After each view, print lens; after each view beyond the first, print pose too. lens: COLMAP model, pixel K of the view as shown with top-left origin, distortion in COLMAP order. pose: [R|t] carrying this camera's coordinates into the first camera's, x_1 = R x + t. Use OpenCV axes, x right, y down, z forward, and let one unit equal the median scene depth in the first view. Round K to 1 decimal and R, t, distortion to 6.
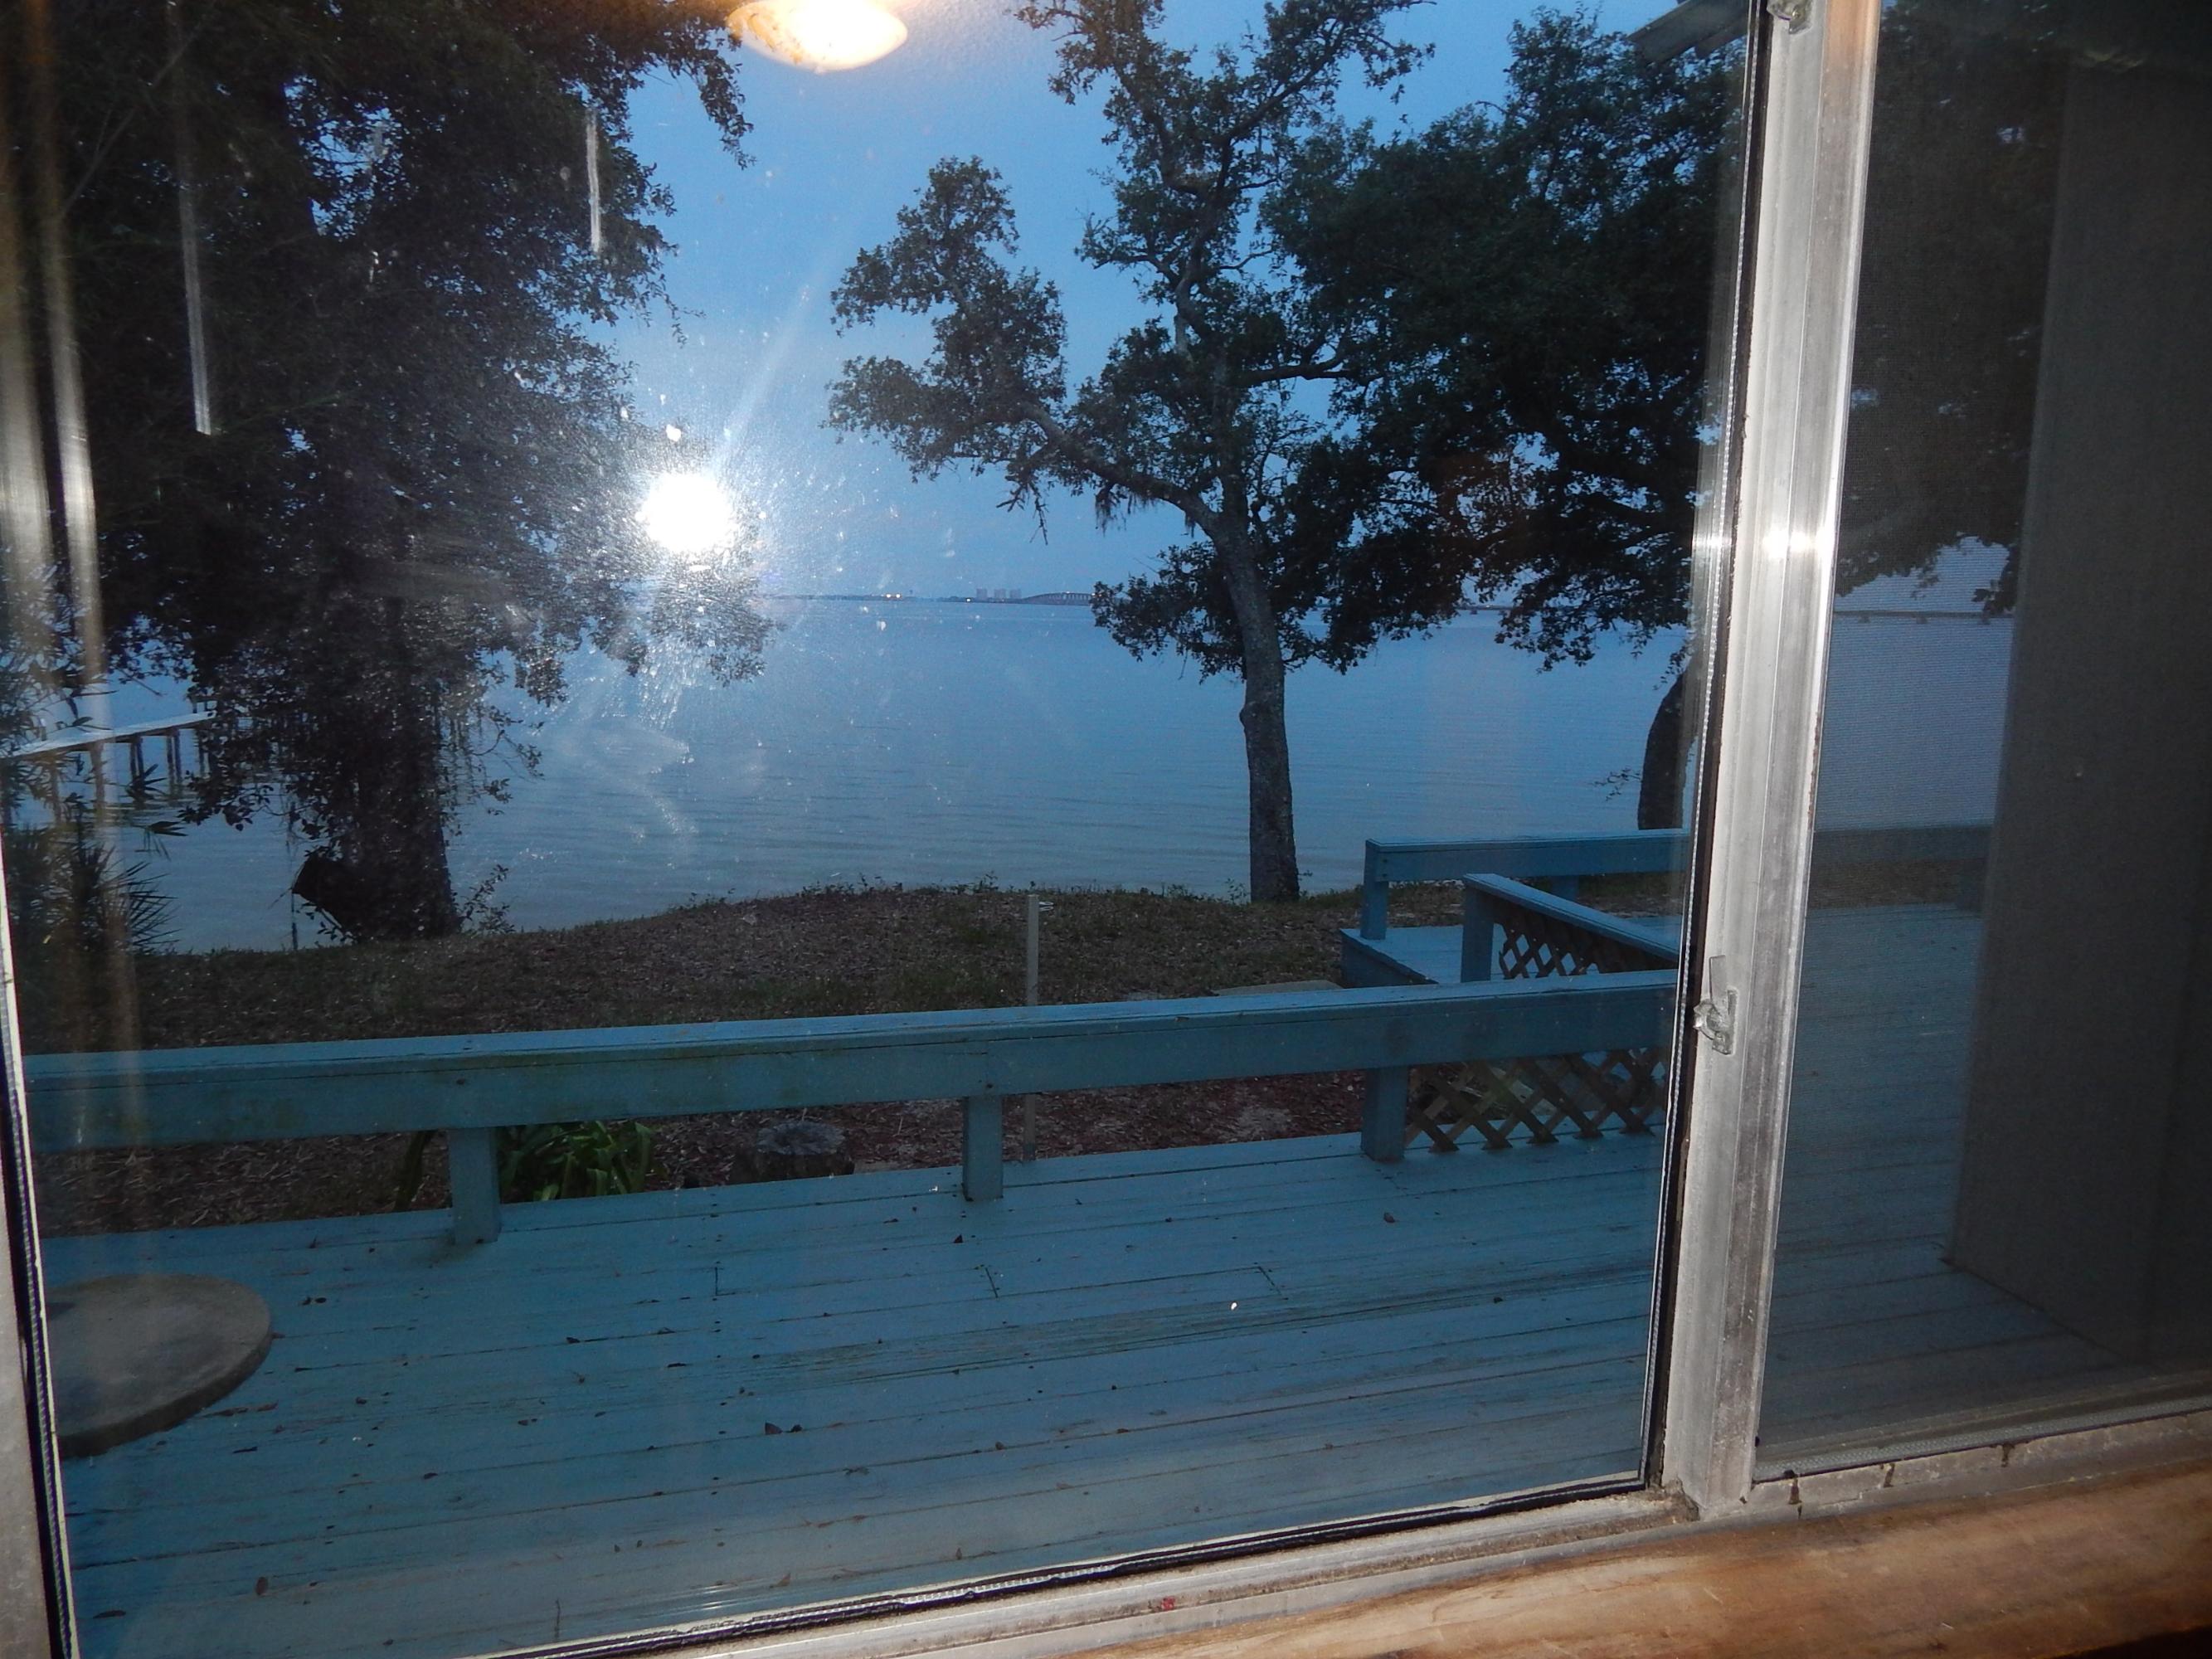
lens RADIAL K [[1480.1, 0, 1106.0], [0, 1480.1, 829.5], [0, 0, 1]] dist [0.016718, -0.016081]
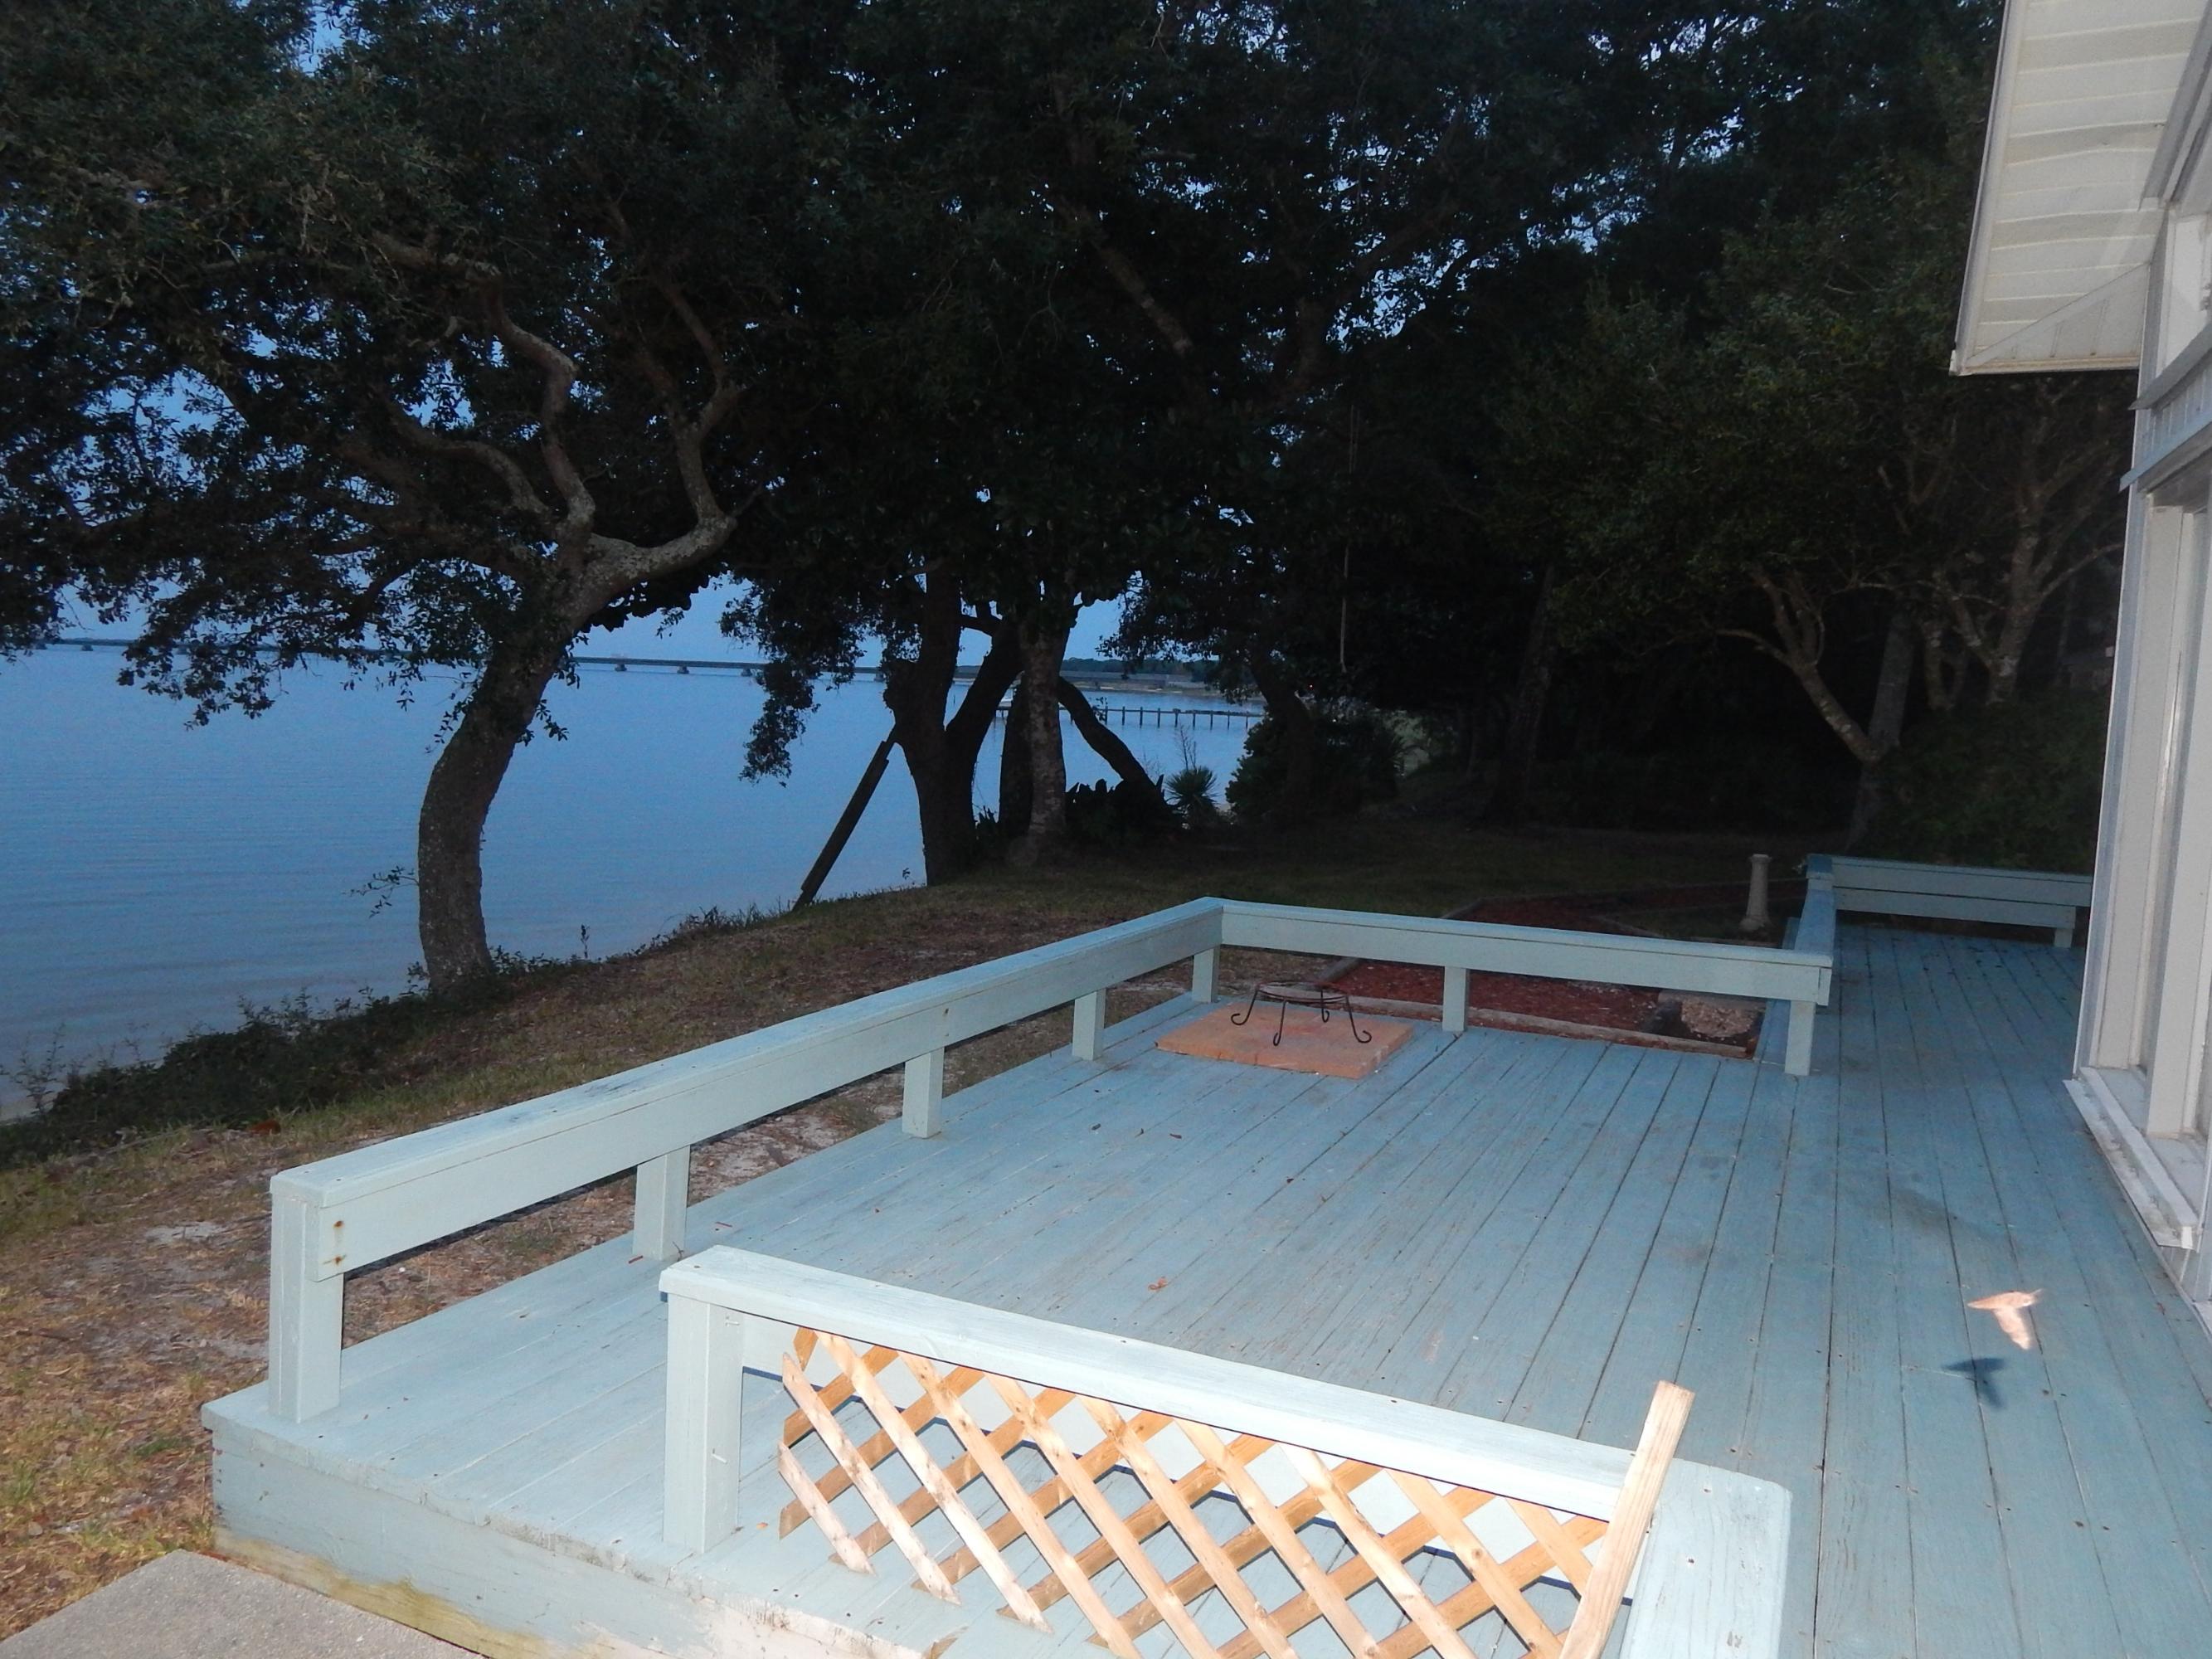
lens RADIAL K [[1591.3, 0, 1115.4], [0, 1591.3, 813.5], [0, 0, 1]] dist [-0.003184, -0.008191]
pose [[0.639383, -0.057623, 0.766726, -0.001804], [0.091171, 0.995835, -0.001186, -0.029393], [-0.763464, 0.070661, 0.641973, 0.224791]]
